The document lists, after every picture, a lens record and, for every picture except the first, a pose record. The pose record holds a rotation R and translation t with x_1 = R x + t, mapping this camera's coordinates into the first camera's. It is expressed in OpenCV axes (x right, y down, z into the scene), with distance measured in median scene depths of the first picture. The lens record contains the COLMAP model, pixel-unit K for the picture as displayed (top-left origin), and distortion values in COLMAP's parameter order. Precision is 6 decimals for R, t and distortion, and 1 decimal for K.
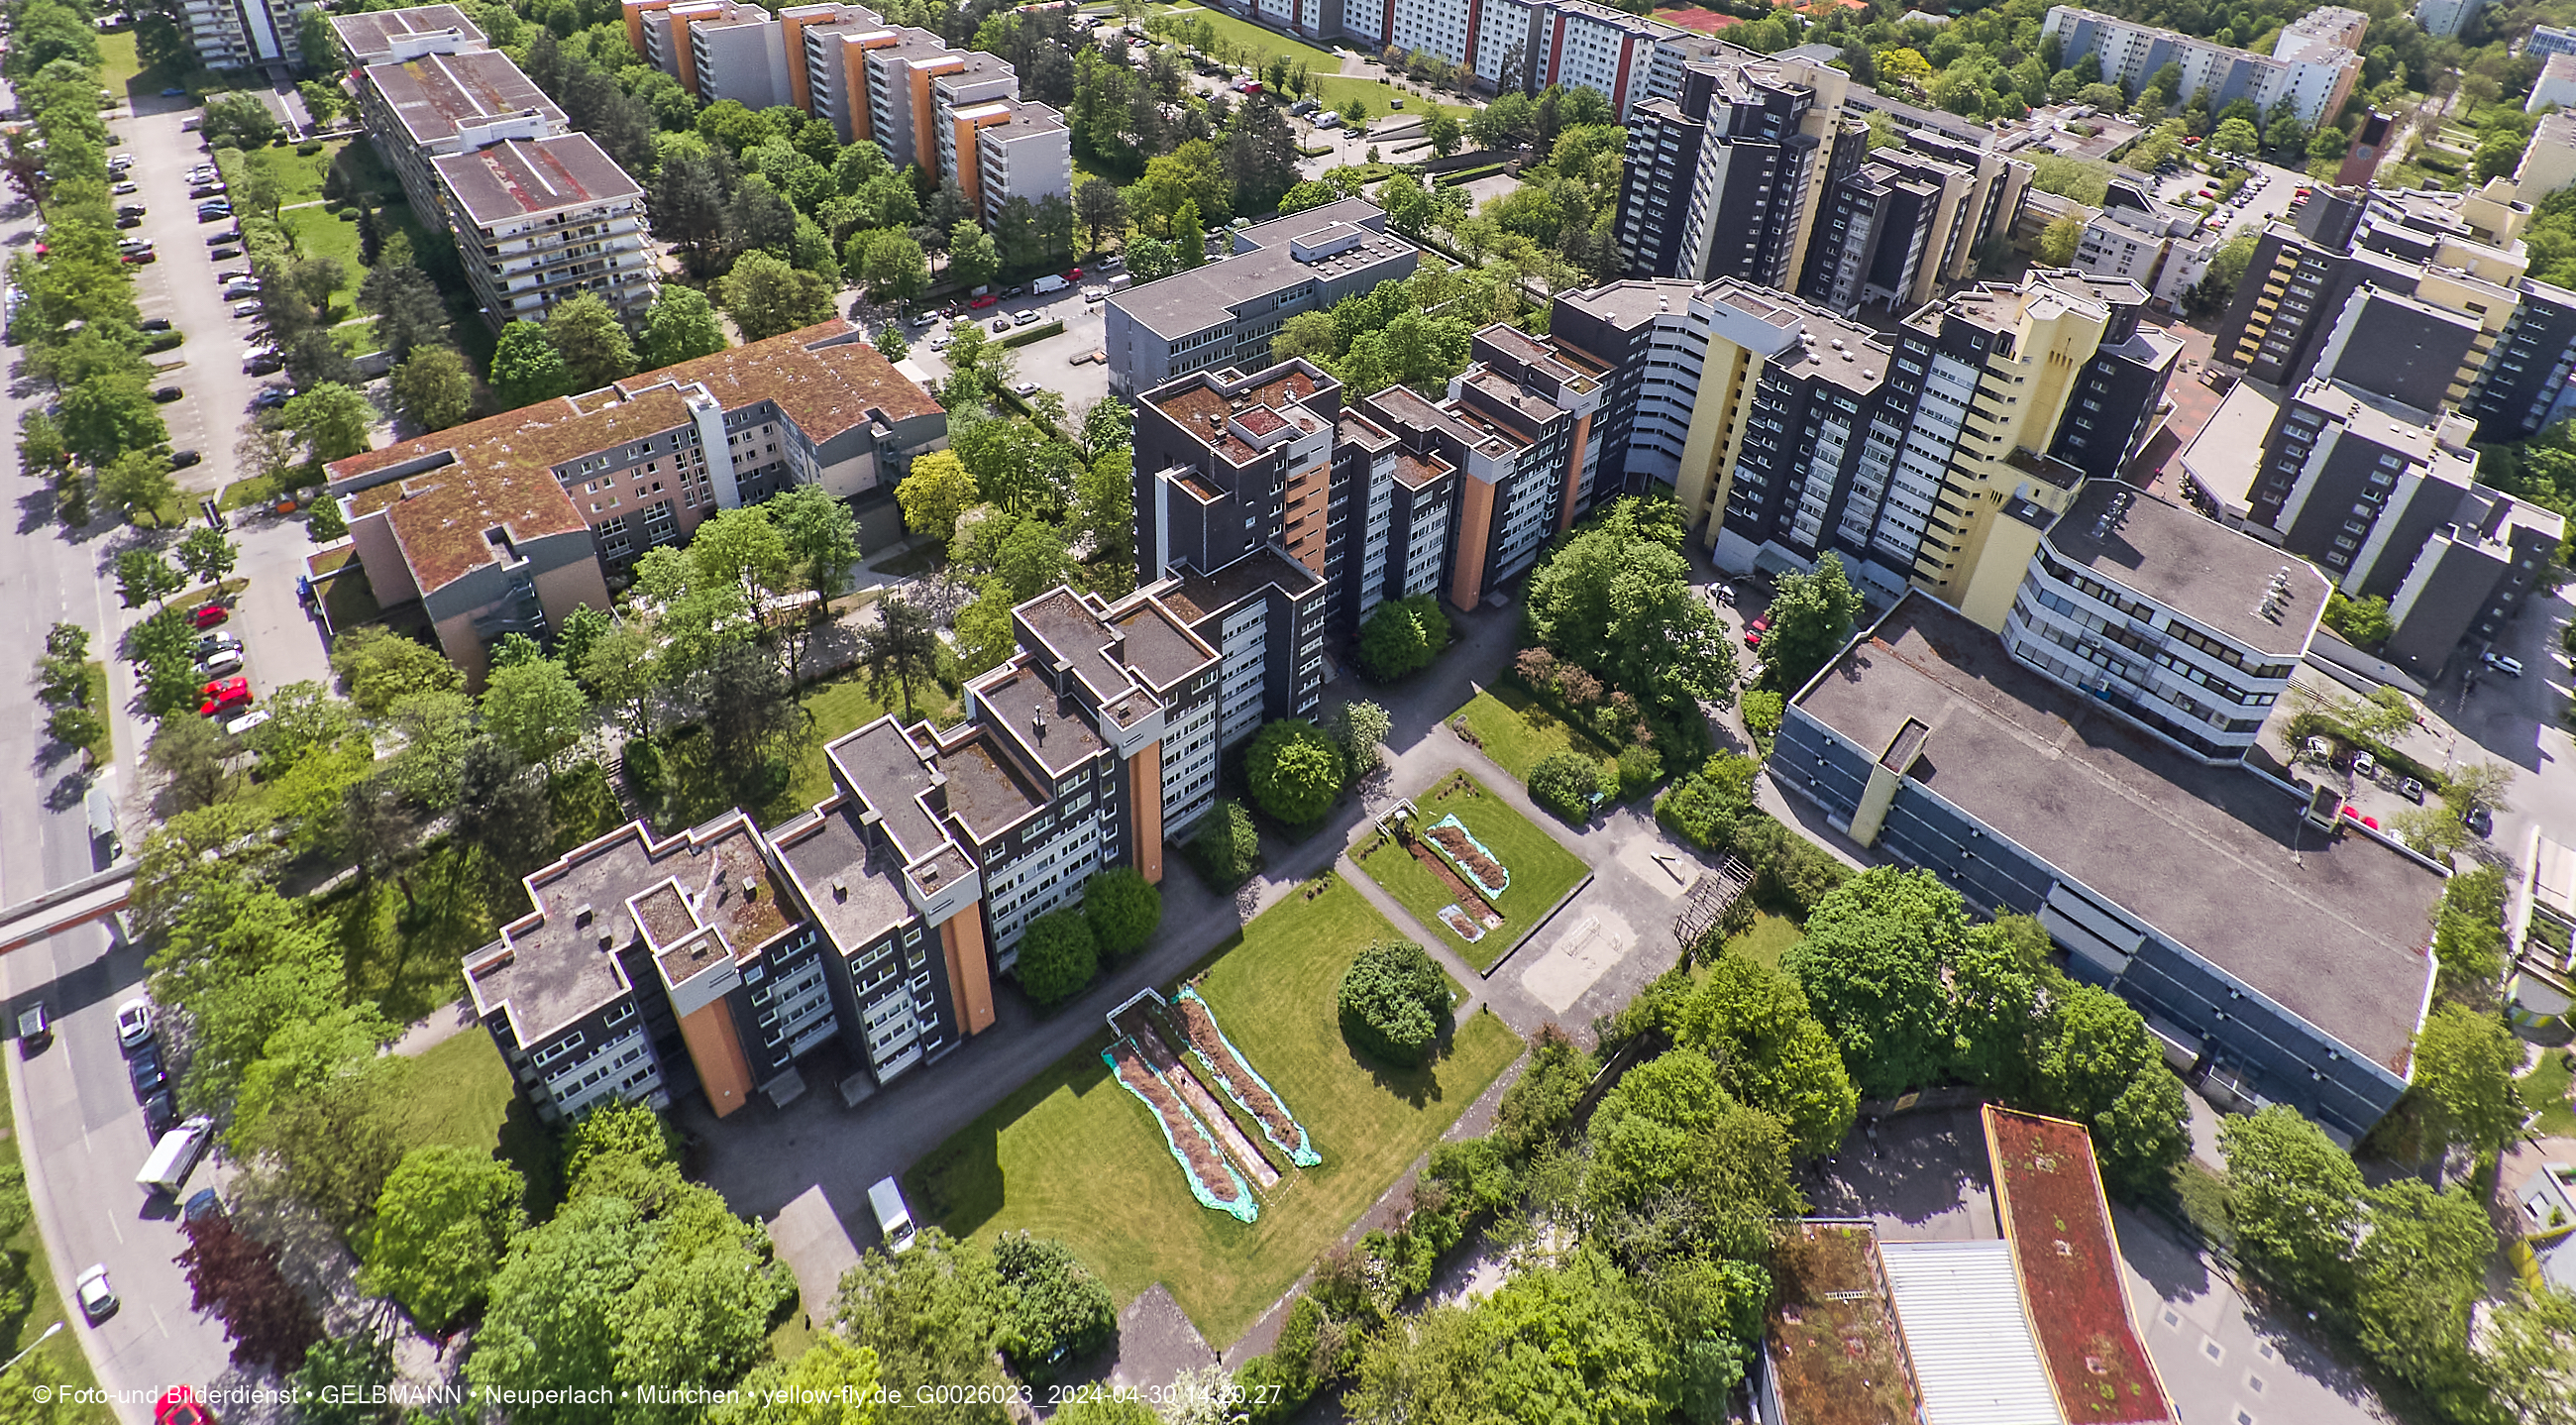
lens RADIAL K [[1248.3, 0, 1429.1], [0, 1248.3, 345.5], [0, 0, 1]] dist [-0.083743, 0.020677]
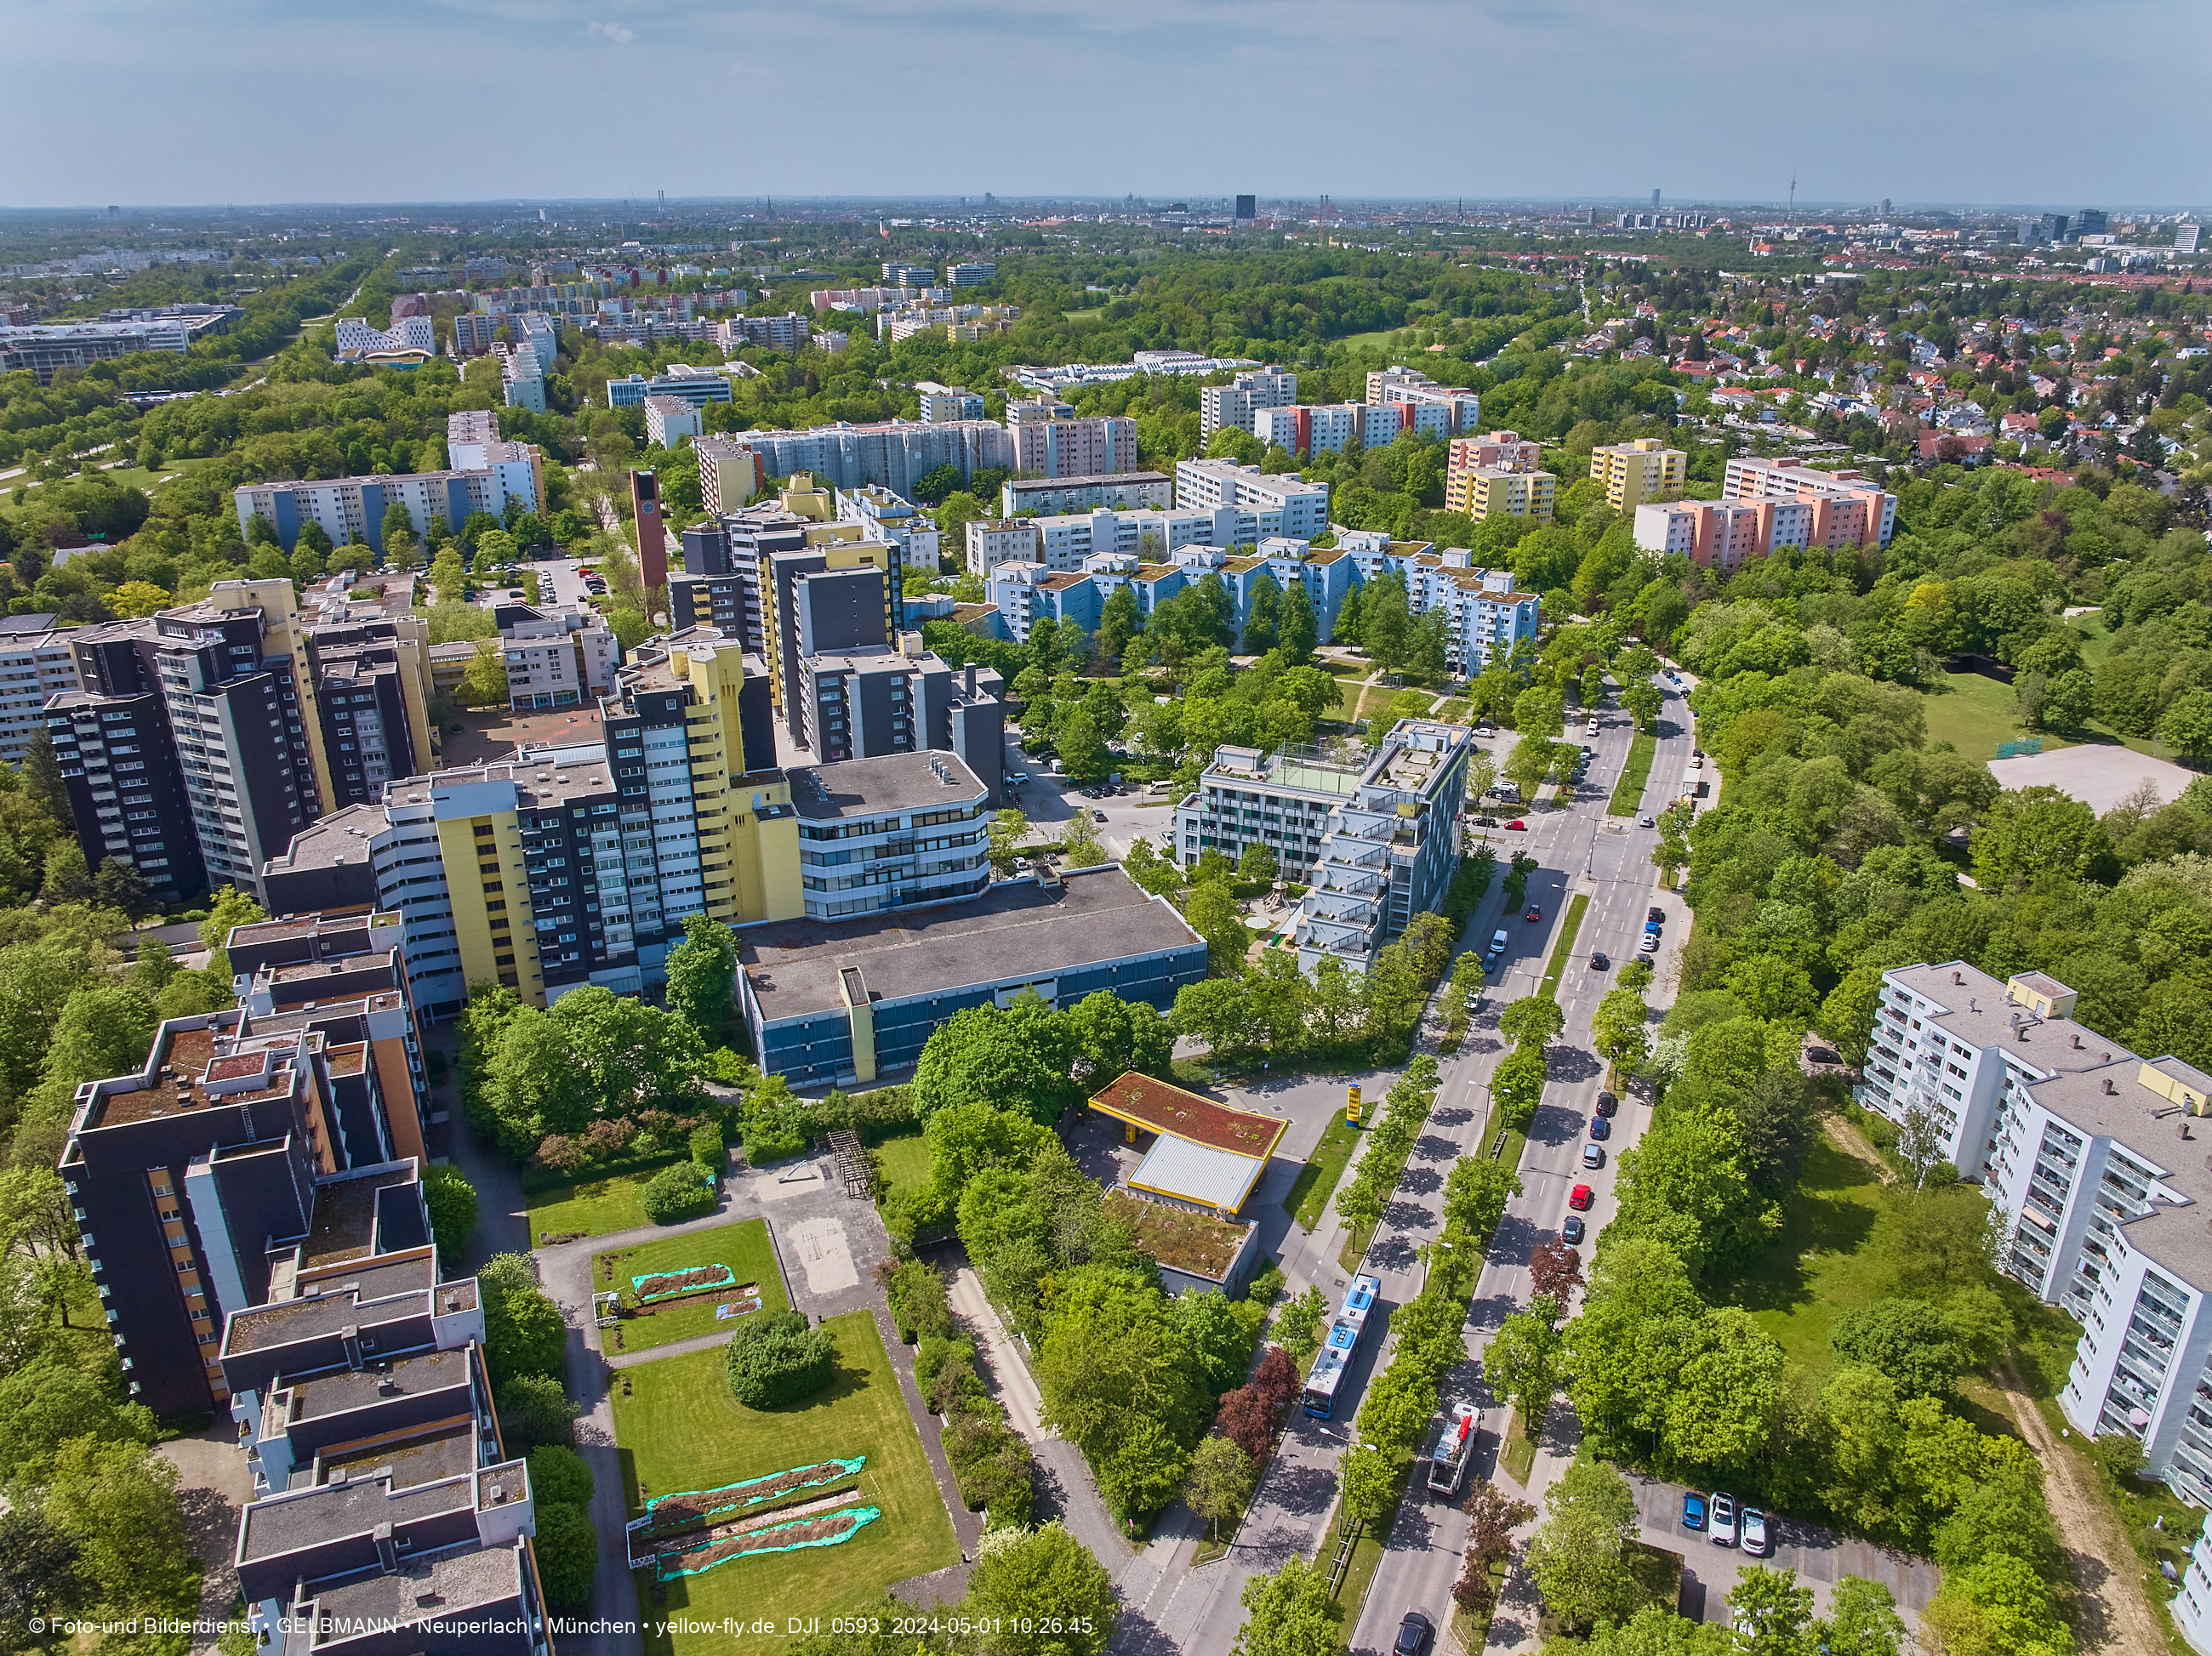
lens RADIAL K [[1552.7, 0, 1104.0], [0, 1552.7, 832.5], [0, 0, 1]] dist [-0.053166, 0.011652]
pose [[0.422777, -0.433381, 0.795890, -0.573407], [0.471567, 0.855177, 0.215168, -0.019831], [-0.773876, 0.284347, 0.565917, -0.104174]]
